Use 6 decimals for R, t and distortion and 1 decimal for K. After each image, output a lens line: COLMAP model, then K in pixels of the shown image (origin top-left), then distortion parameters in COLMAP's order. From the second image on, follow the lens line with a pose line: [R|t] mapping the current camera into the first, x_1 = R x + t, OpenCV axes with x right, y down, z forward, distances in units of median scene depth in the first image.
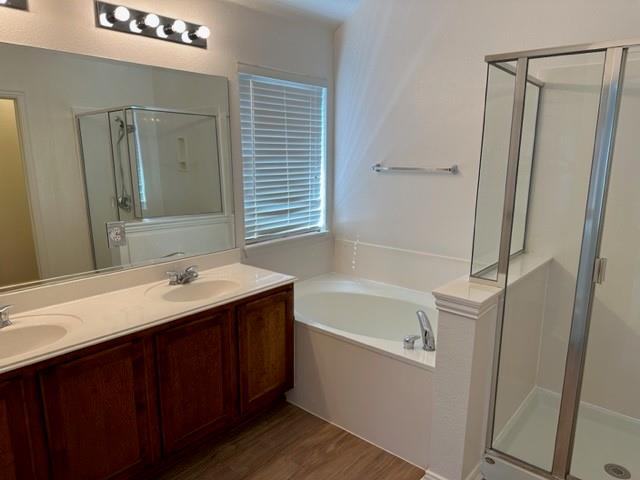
lens RADIAL K [[447.2, 0, 324.5], [0, 447.2, 240.0], [0, 0, 1]] dist [0.066947, -0.074392]
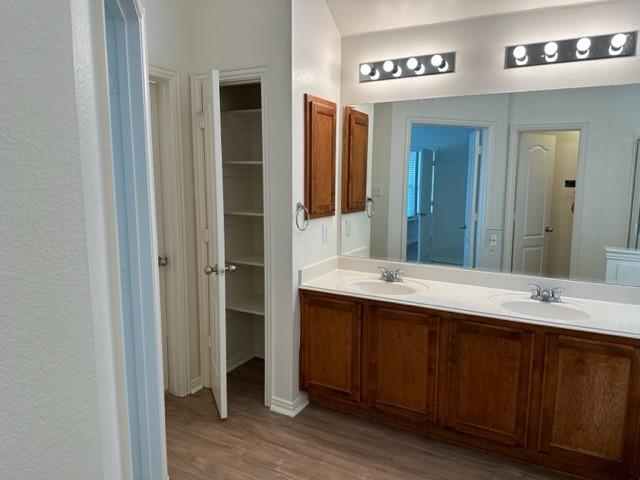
lens RADIAL K [[447.2, 0, 324.2], [0, 447.2, 240.0], [0, 0, 1]] dist [0.066947, -0.074392]
pose [[0.225841, 0.138307, -0.964296, 0.579236], [-0.200347, 0.975304, 0.092964, -0.034677], [0.953340, 0.172199, 0.247973, 0.296758]]
